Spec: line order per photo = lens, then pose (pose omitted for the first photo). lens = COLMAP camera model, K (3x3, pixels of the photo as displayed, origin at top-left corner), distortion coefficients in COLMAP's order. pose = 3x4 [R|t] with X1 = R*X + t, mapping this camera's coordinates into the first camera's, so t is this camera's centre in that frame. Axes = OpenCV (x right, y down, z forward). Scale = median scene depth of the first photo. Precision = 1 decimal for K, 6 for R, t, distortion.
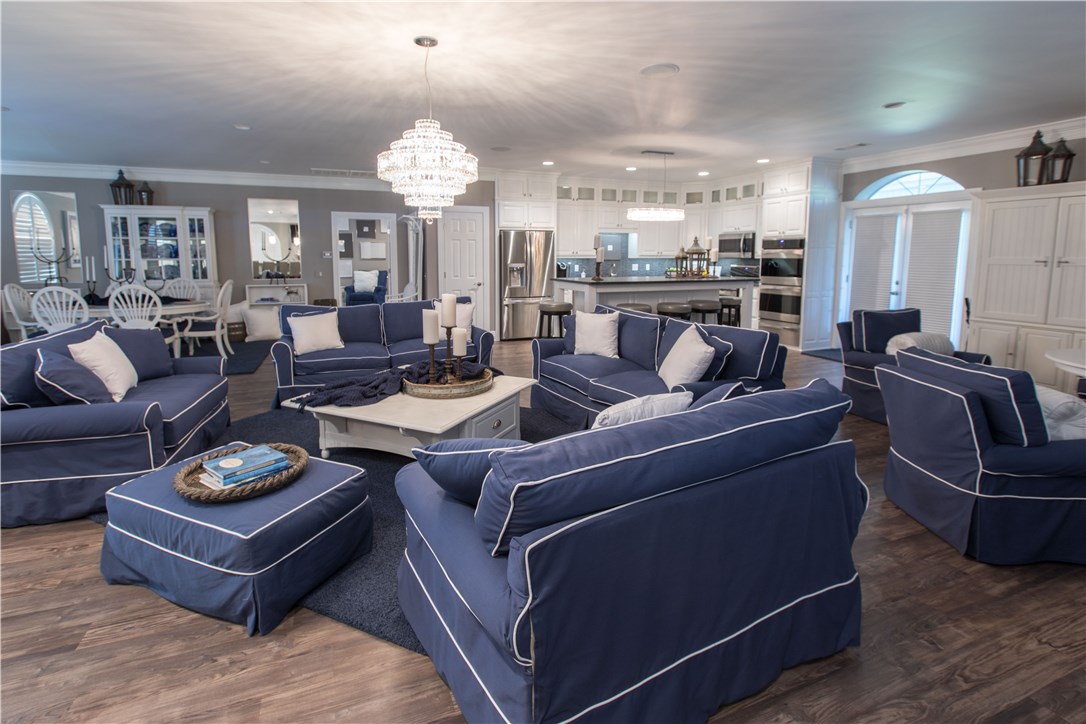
lens RADIAL K [[525.7, 0, 541.3], [0, 525.7, 312.2], [0, 0, 1]] dist [-0.000269, -0.000104]
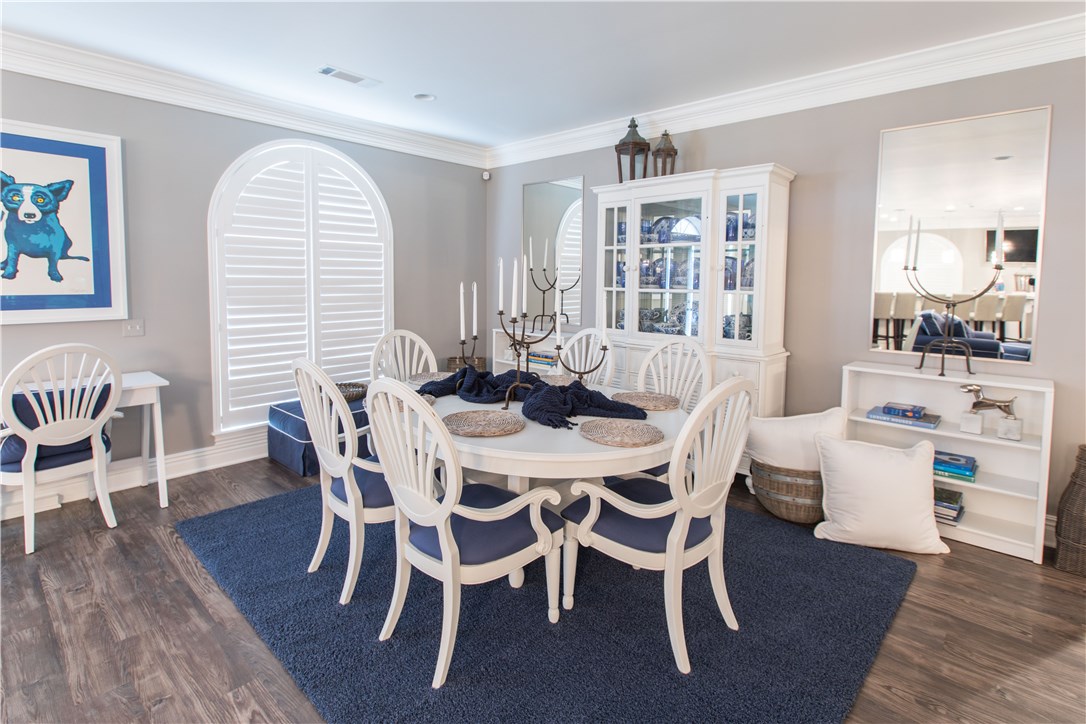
lens RADIAL K [[525.7, 0, 541.3], [0, 525.7, 312.2], [0, 0, 1]] dist [-0.000269, -0.000104]
pose [[0.426149, 0.067774, -0.902111, -0.295352], [-0.108042, 0.993866, 0.023629, -0.067927], [0.898178, 0.087396, 0.430857, 0.591396]]
